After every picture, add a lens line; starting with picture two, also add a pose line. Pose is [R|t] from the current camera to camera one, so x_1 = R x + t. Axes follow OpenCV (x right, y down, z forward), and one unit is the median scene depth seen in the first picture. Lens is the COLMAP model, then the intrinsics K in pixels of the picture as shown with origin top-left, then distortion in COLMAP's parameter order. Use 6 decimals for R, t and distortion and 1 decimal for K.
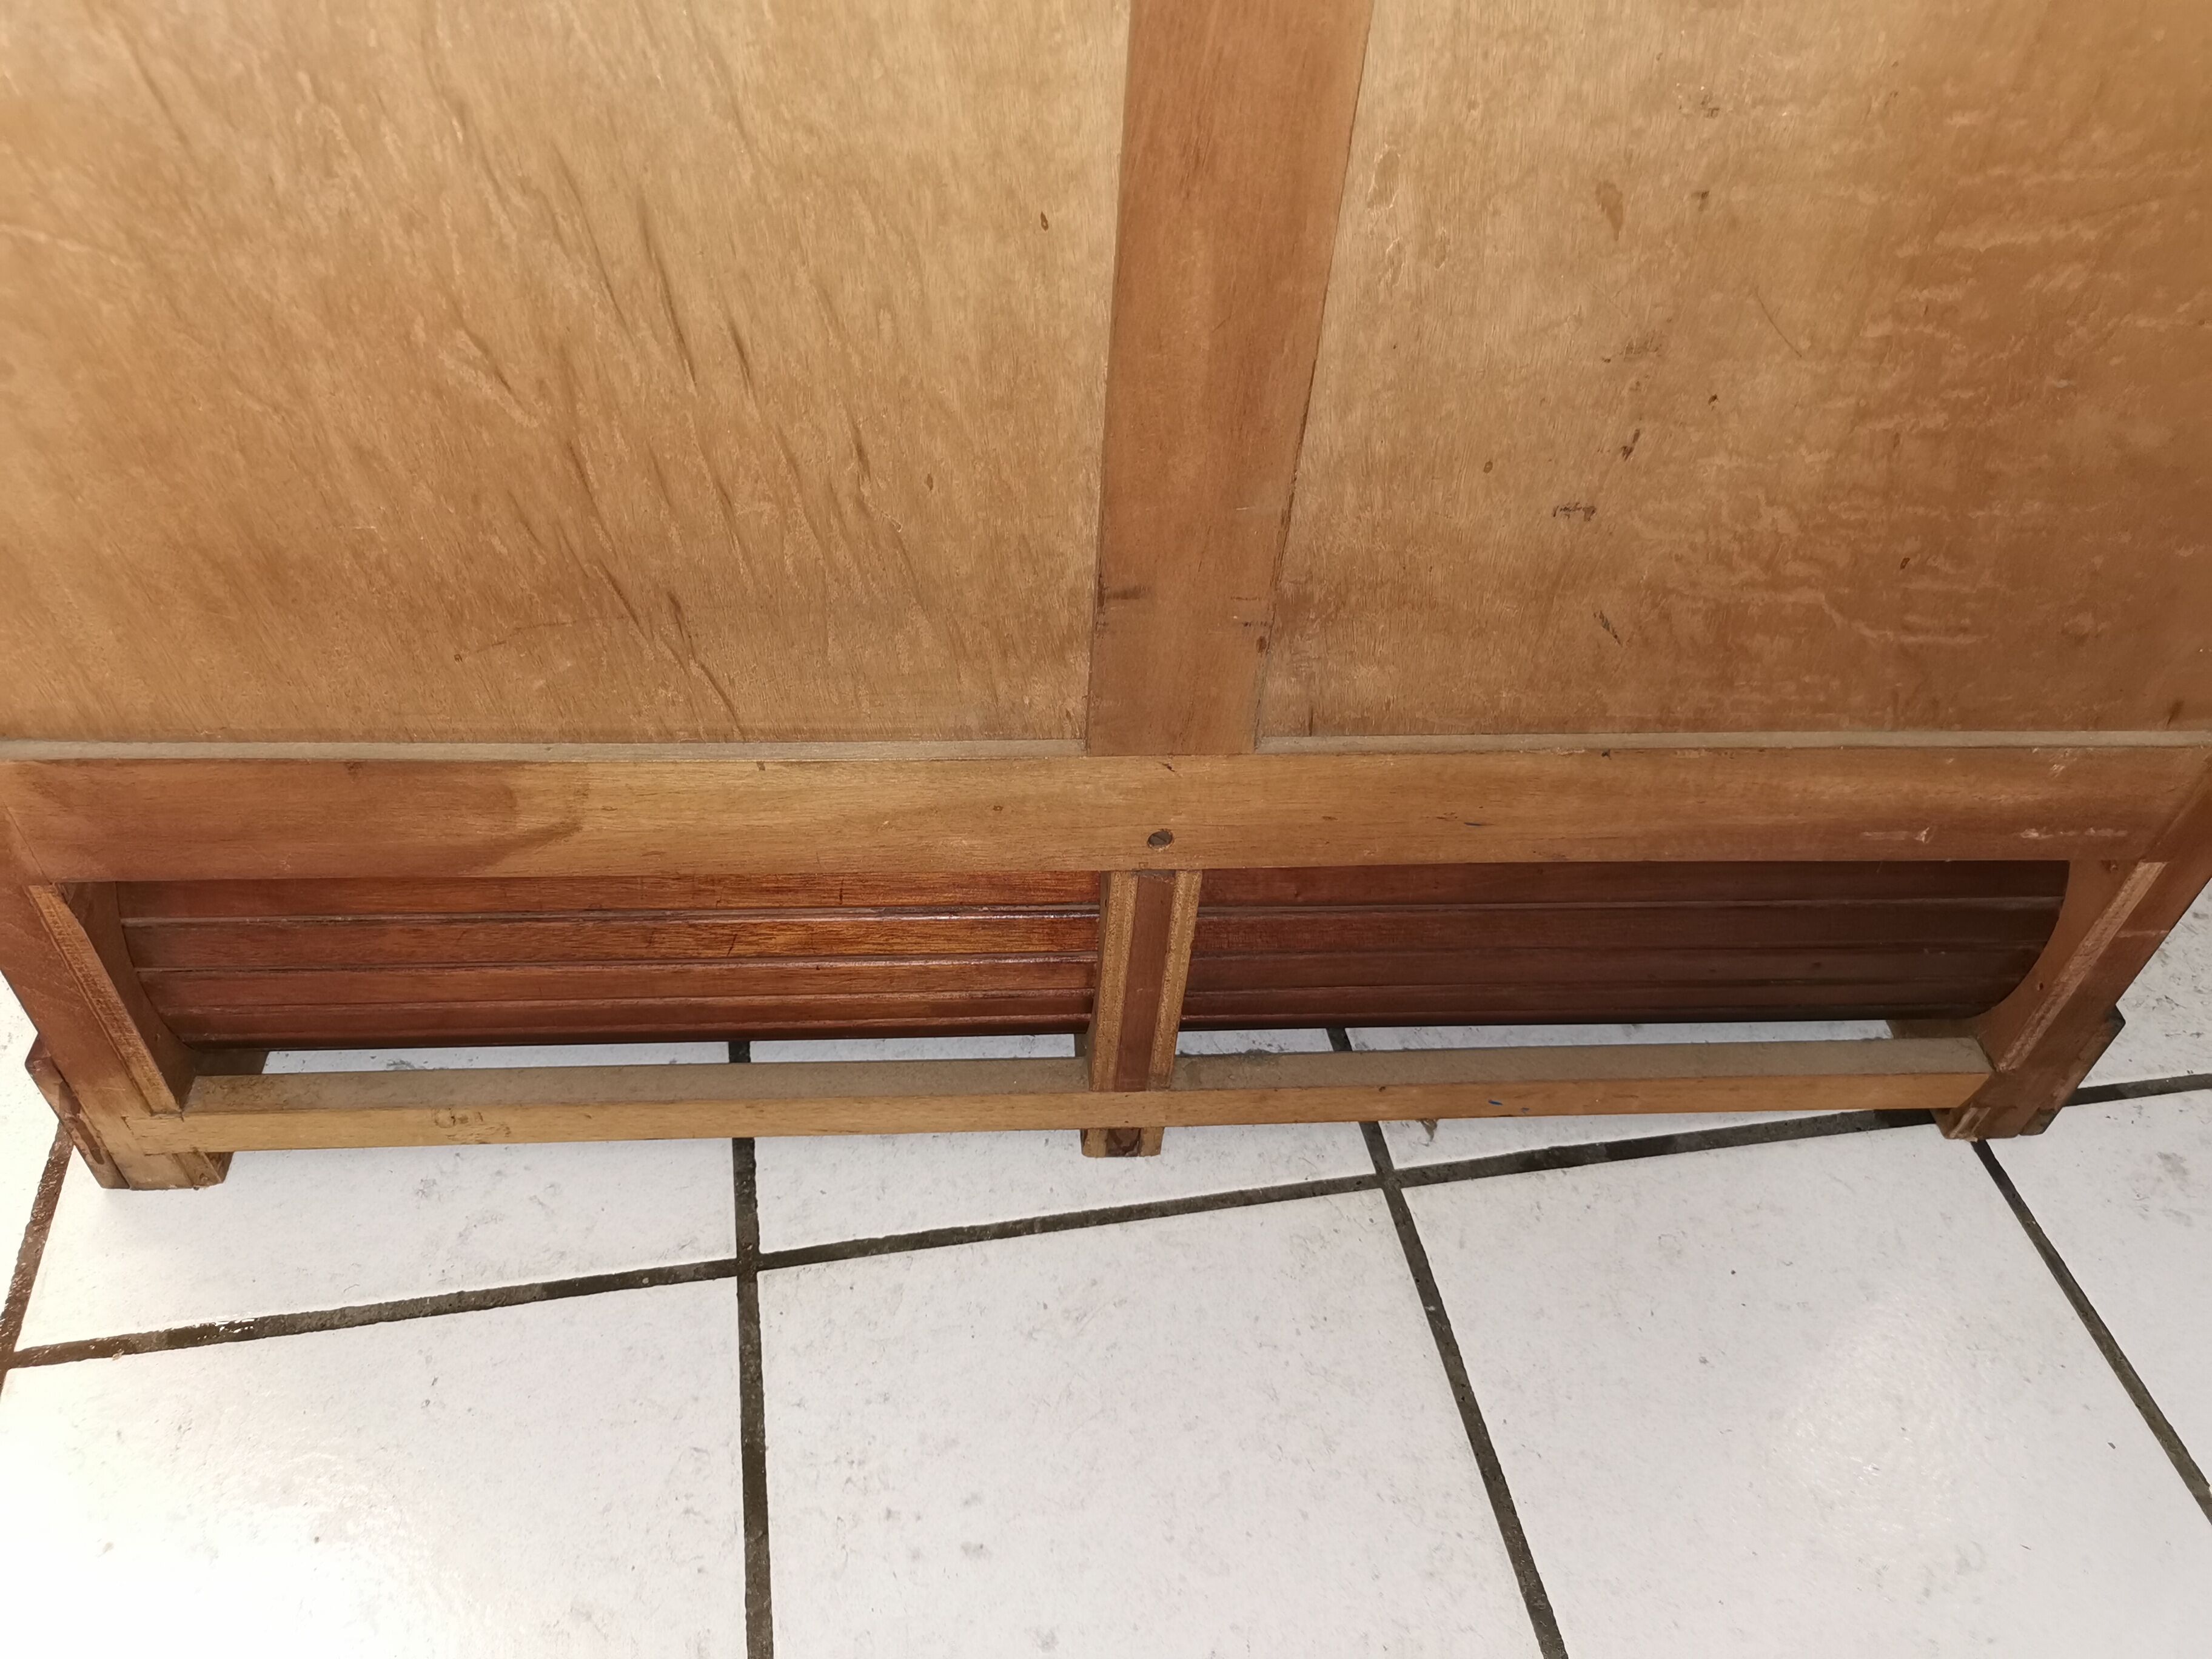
lens RADIAL K [[1719.9, 0, 1101.7], [0, 1719.9, 823.5], [0, 0, 1]] dist [0.020122, -0.006255]
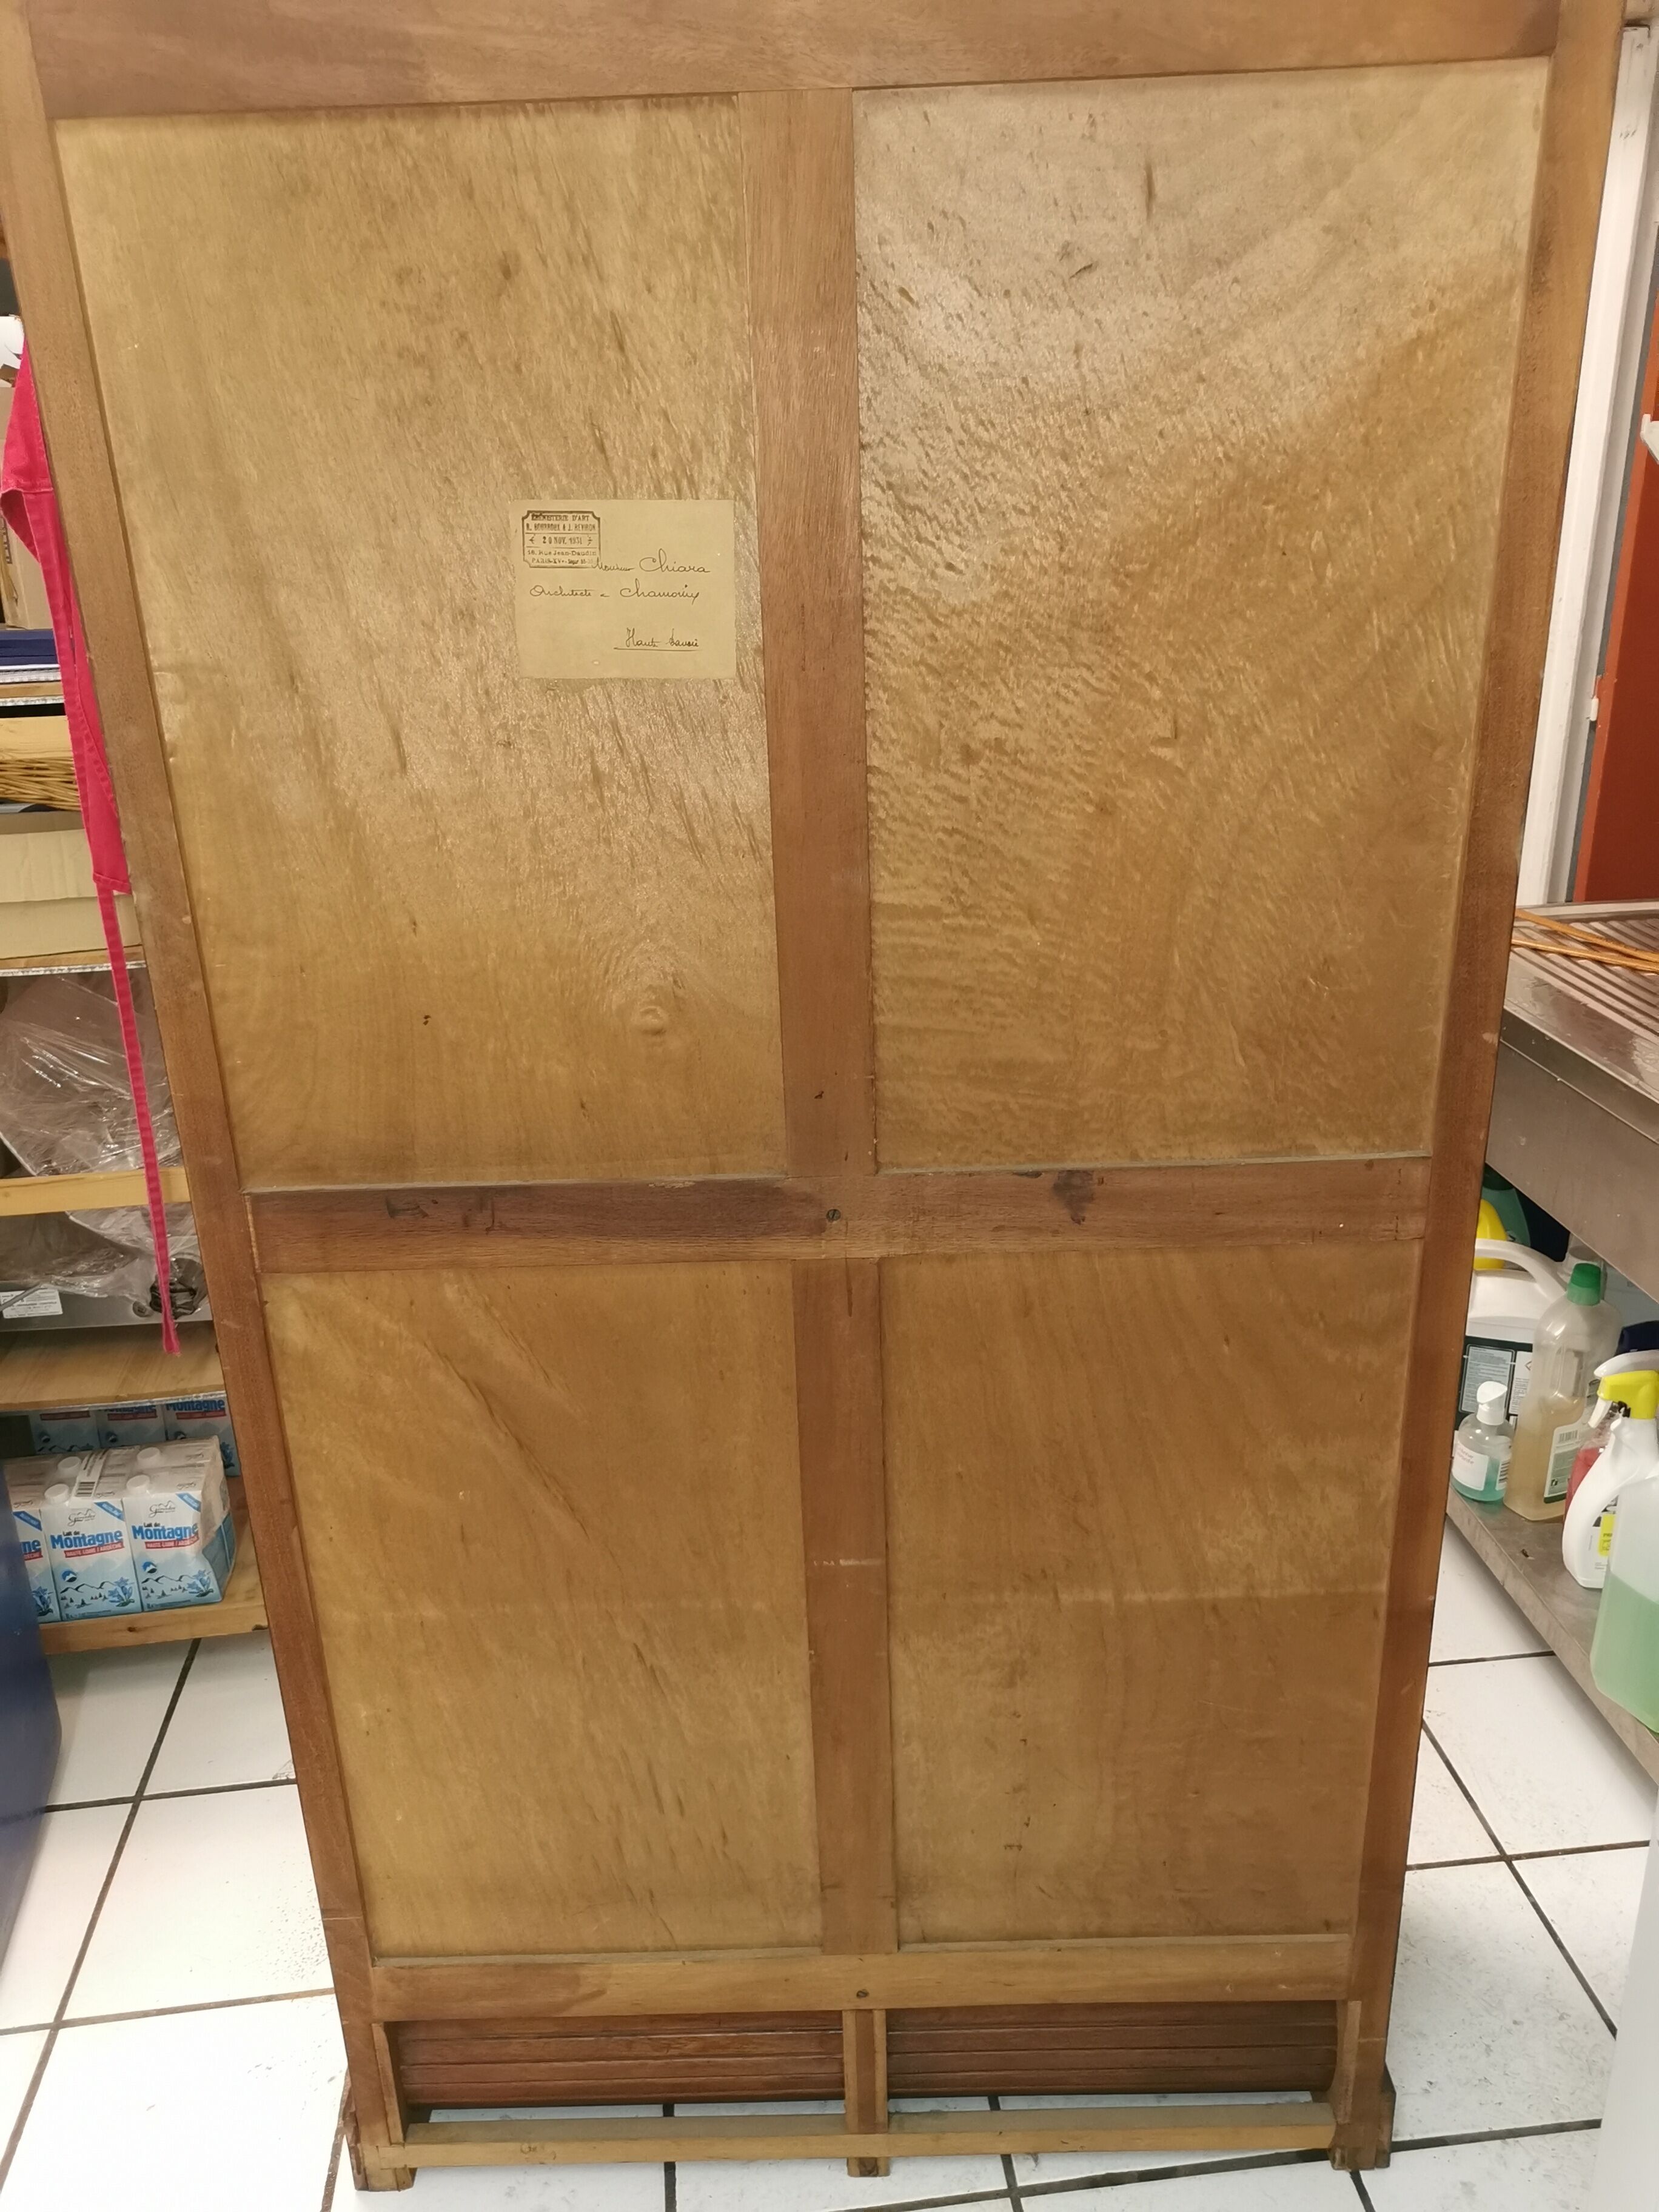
lens RADIAL K [[1719.9, 0, 814.0], [0, 1719.9, 1108.2], [0, 0, 1]] dist [0.020122, -0.006255]
pose [[0.992796, -0.060597, -0.103366, 0.270705], [0.013508, 0.913792, -0.405959, -0.129768], [0.119055, 0.401638, 0.908027, -1.467506]]
